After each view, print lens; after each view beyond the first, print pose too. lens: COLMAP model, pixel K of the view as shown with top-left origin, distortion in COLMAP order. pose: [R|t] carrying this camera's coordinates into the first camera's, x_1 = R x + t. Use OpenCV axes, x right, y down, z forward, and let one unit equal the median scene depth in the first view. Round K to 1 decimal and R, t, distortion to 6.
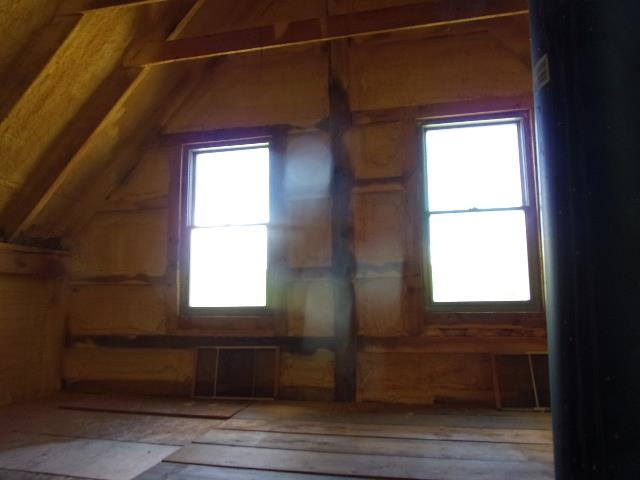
lens RADIAL K [[460.3, 0, 317.6], [0, 460.3, 242.3], [0, 0, 1]] dist [-0.013047, -0.003594]
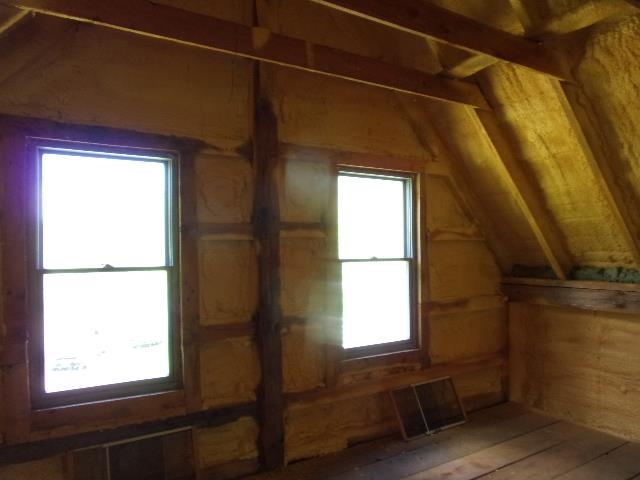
lens RADIAL K [[462.4, 0, 317.6], [0, 462.4, 249.0], [0, 0, 1]] dist [-0.042245, 0.012251]
pose [[0.723637, 0.011196, 0.690090, -0.484915], [-0.080677, 0.994386, 0.068466, -0.152873], [-0.685450, -0.105218, 0.720477, 0.307496]]
